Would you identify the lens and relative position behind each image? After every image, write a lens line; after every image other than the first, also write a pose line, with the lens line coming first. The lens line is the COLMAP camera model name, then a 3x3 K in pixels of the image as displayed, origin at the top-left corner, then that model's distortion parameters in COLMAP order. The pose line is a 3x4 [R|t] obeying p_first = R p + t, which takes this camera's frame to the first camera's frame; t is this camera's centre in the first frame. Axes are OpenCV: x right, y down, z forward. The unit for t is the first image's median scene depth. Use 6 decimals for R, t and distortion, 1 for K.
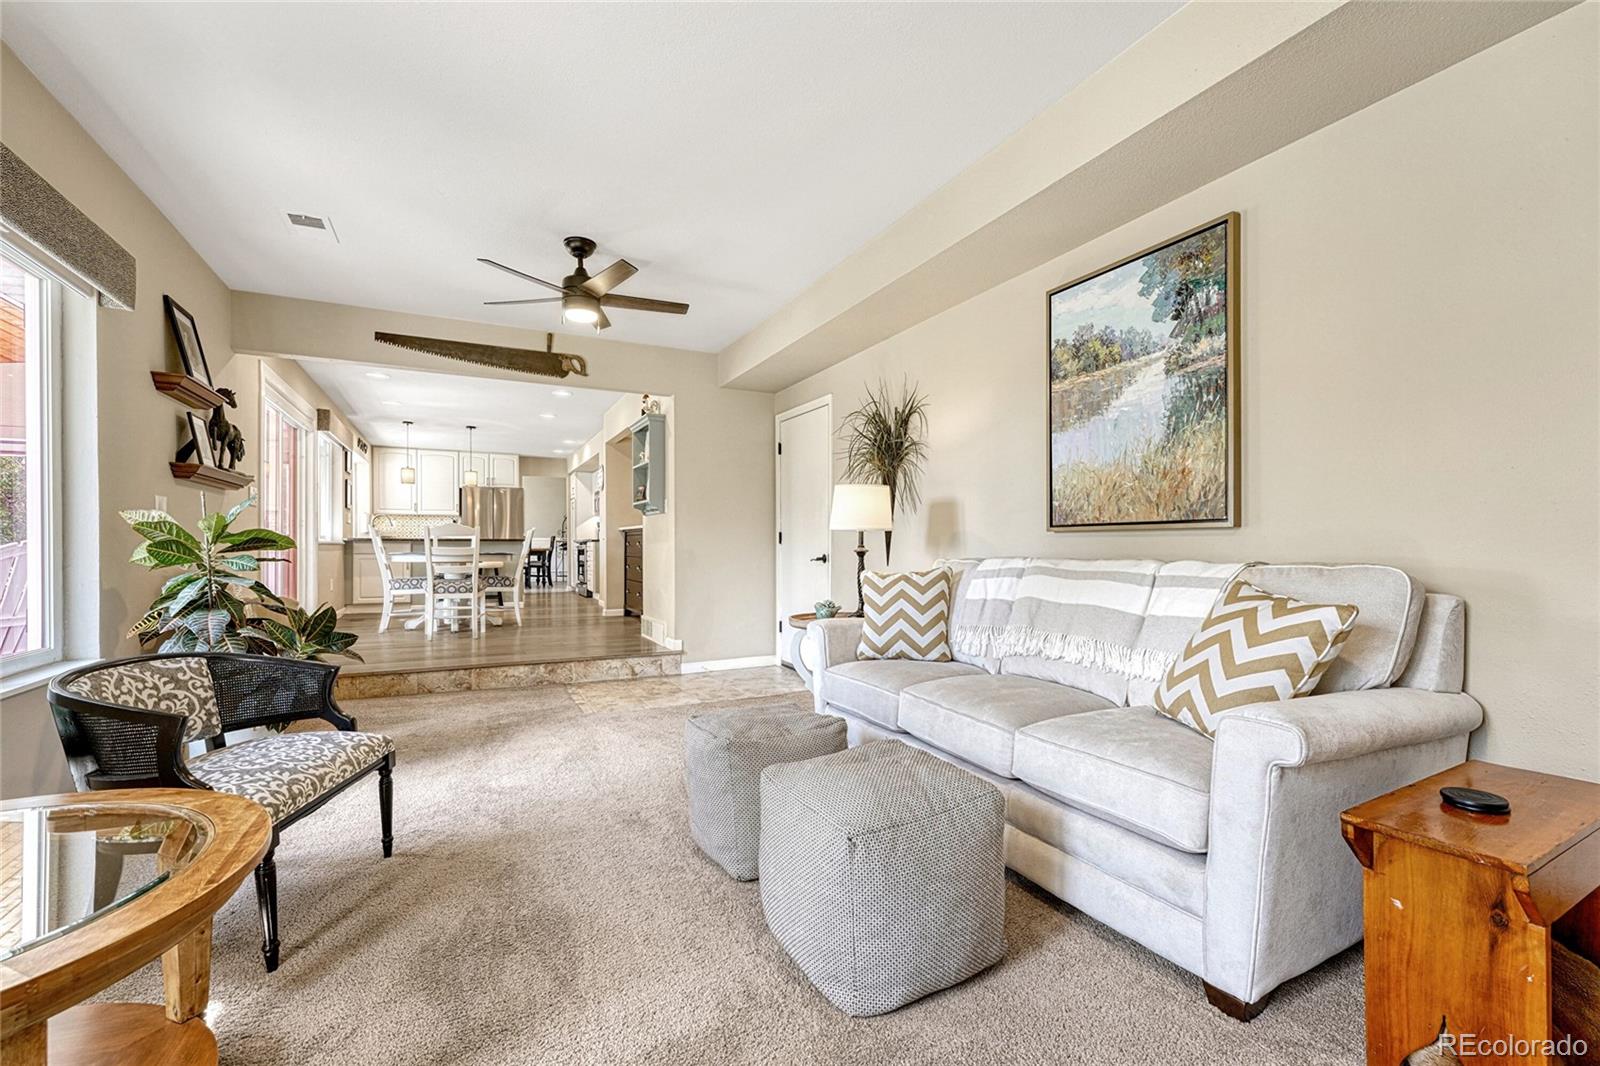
lens RADIAL K [[674.2, 0, 796.3], [0, 674.2, 545.5], [0, 0, 1]] dist [0.002788, -0.000354]
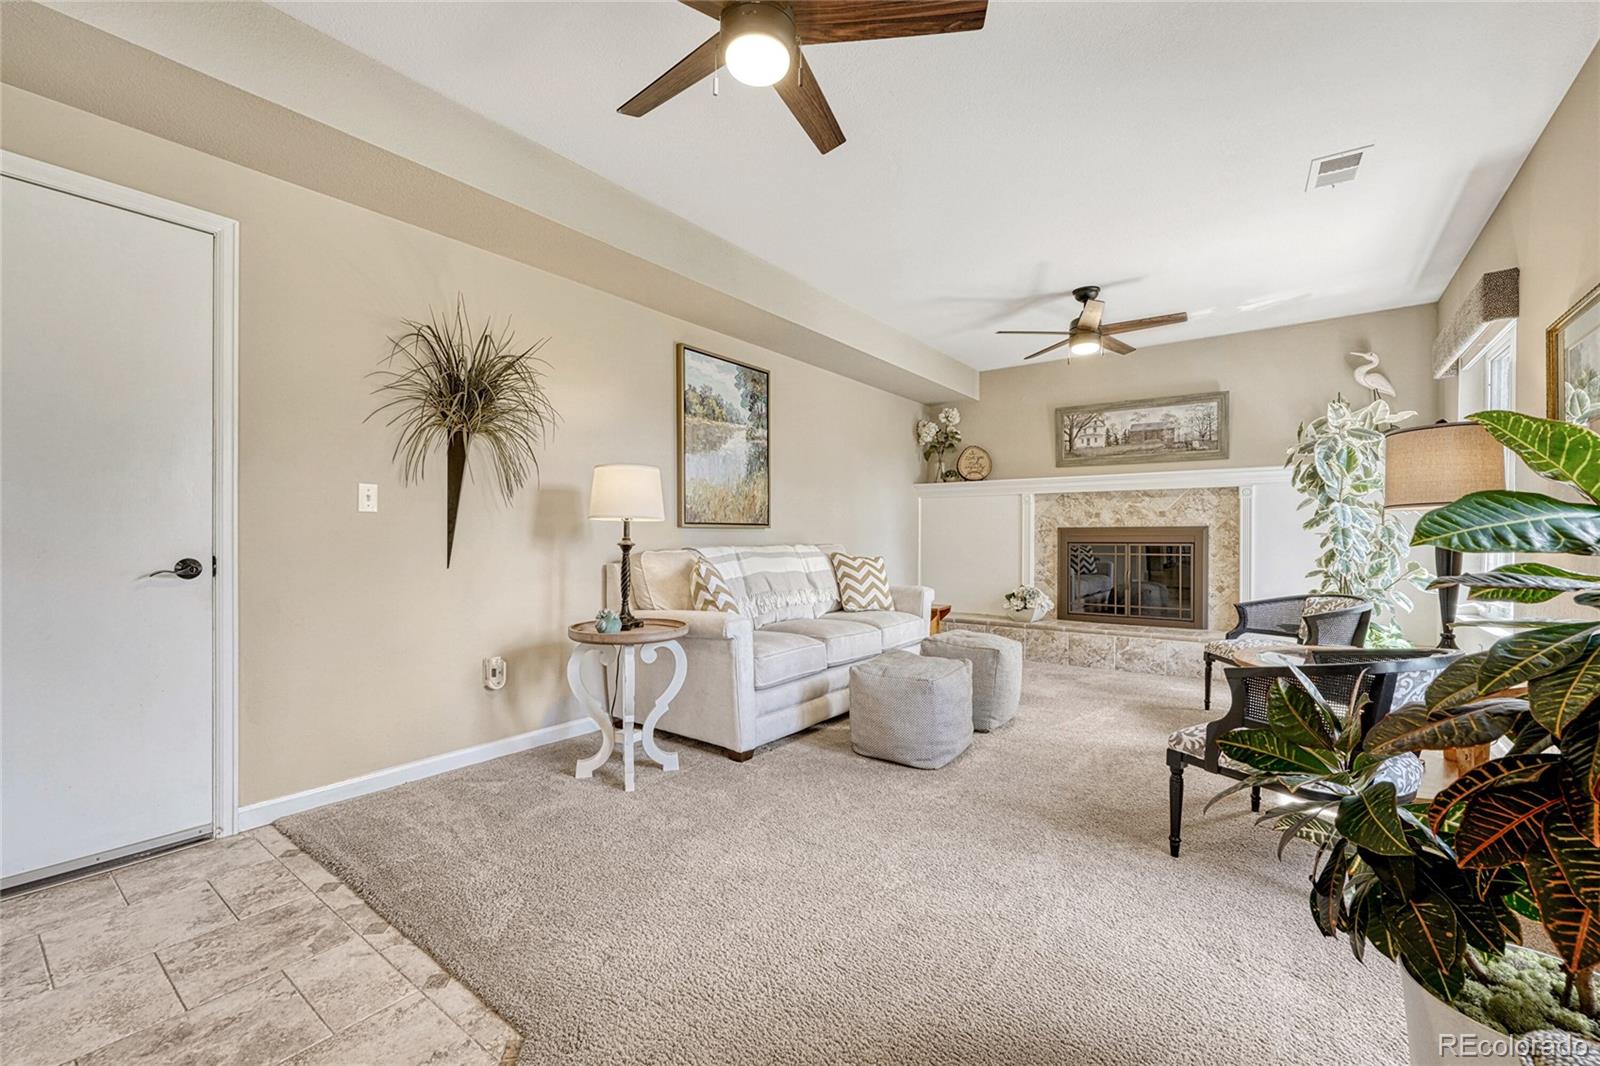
lens RADIAL K [[674.2, 0, 805.5], [0, 674.2, 537.3], [0, 0, 1]] dist [0.002788, -0.000354]
pose [[-0.459633, 0.002515, 0.888105, -0.907059], [0.004313, 0.999991, -0.000600, 0.000871], [-0.888099, 0.003555, -0.459639, 1.407540]]
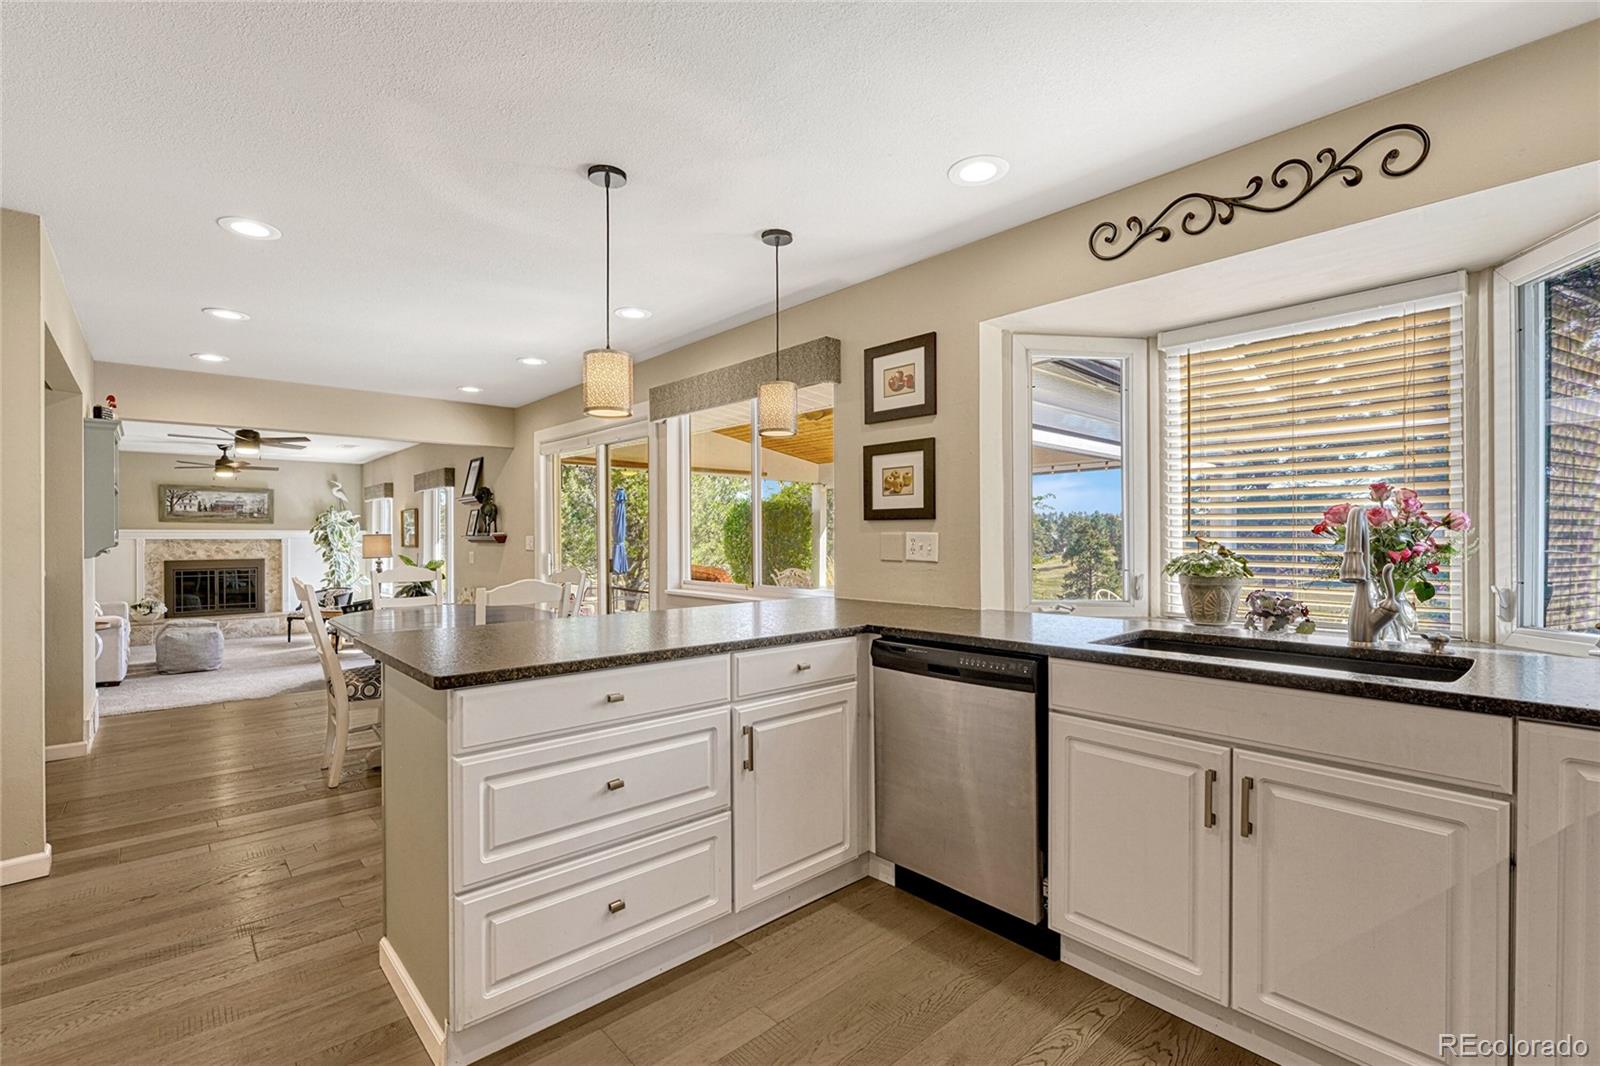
lens RADIAL K [[713.6, 0, 784.5], [0, 713.6, 541.6], [0, 0, 1]] dist [-0.001958, 0.001449]
pose [[-0.967353, 0.007566, -0.253321, -1.445639], [0.004945, 0.999927, 0.010982, -0.136566], [0.253385, 0.009371, -0.967320, 3.784101]]
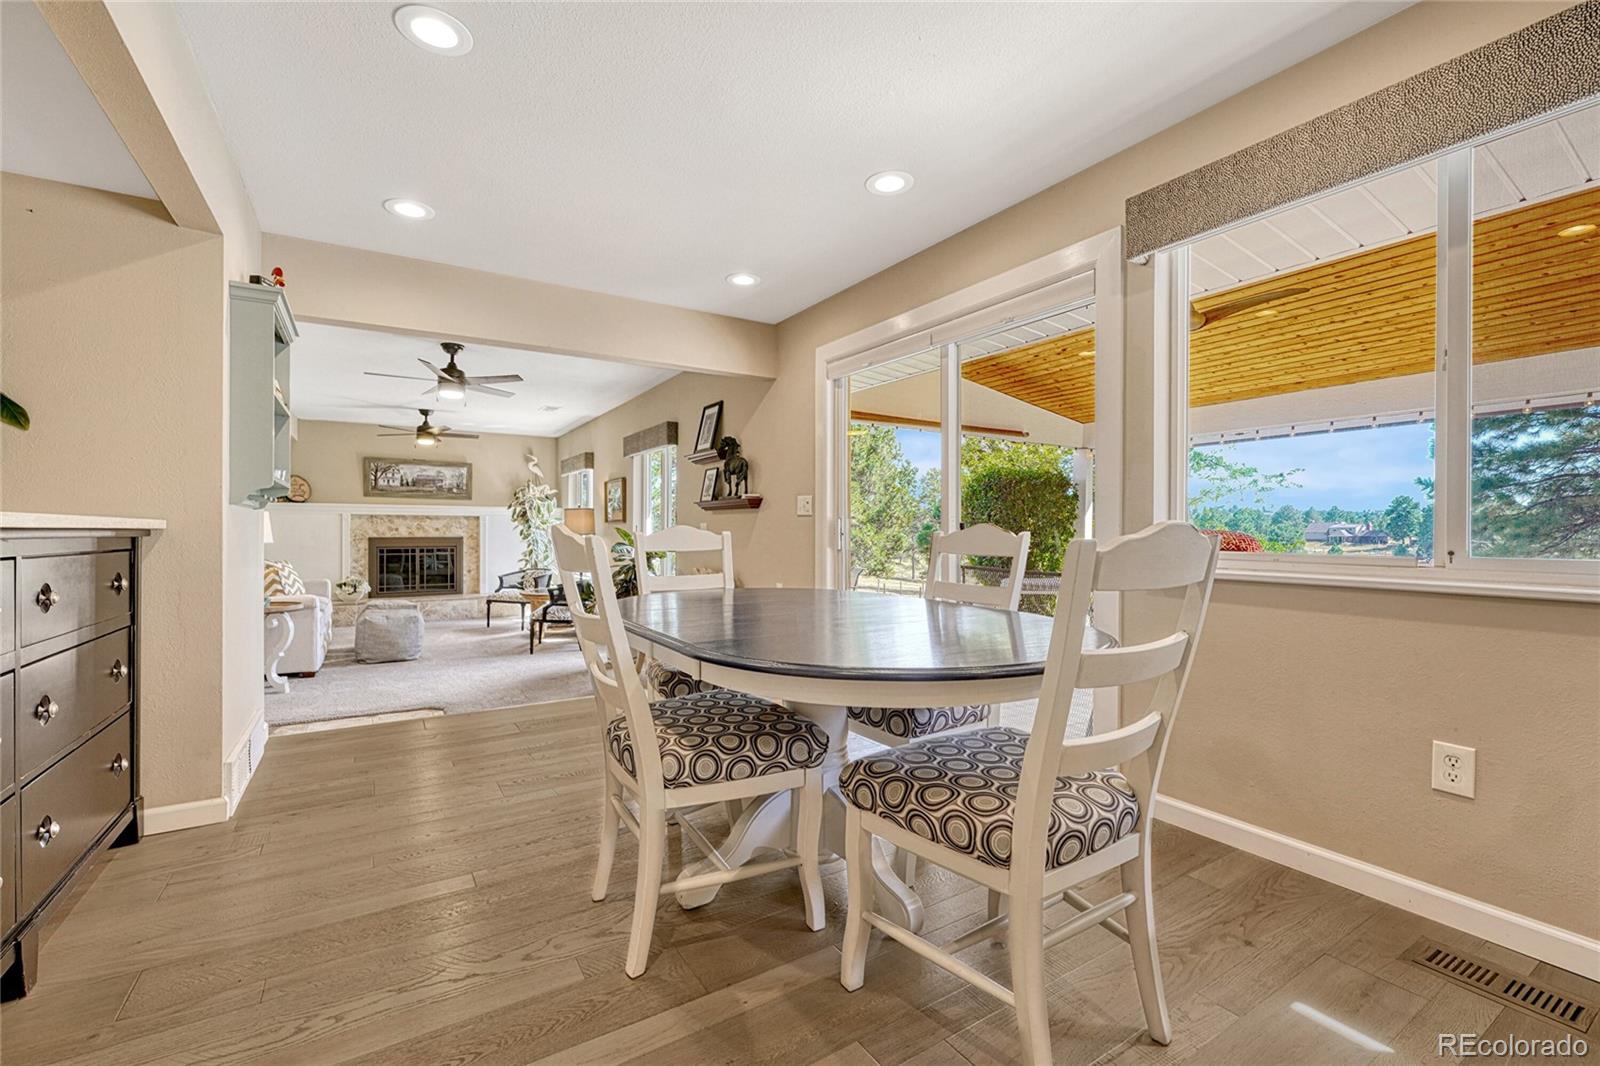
lens RADIAL K [[674.2, 0, 786.5], [0, 674.2, 535.9], [0, 0, 1]] dist [0.002788, -0.000354]
pose [[-0.996559, 0.002186, -0.082855, -1.086084], [0.001273, 0.999938, 0.011063, -0.062409], [0.082874, 0.010920, -0.996500, 2.964745]]
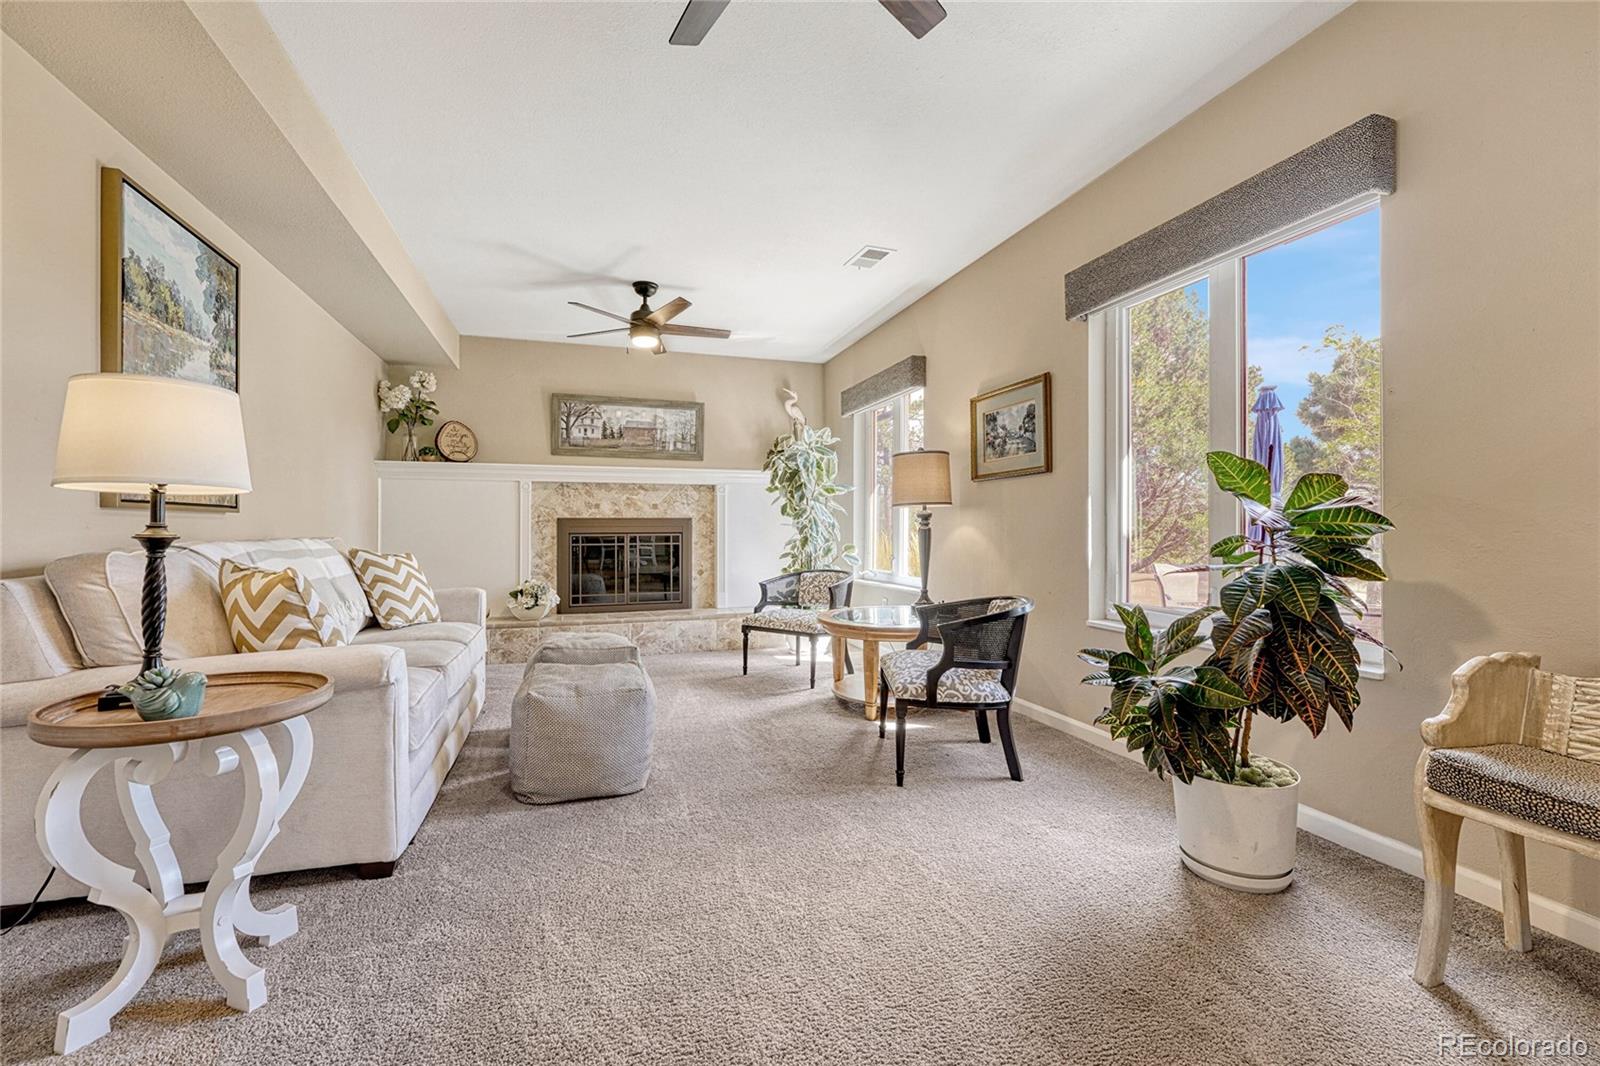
lens RADIAL K [[674.2, 0, 797.1], [0, 674.2, 523.9], [0, 0, 1]] dist [0.002788, -0.000354]
pose [[-0.988769, 0.007945, 0.149242, -0.442949], [0.007290, 0.999961, -0.004931, 0.005122], [-0.149275, -0.003787, -0.988788, 1.616264]]
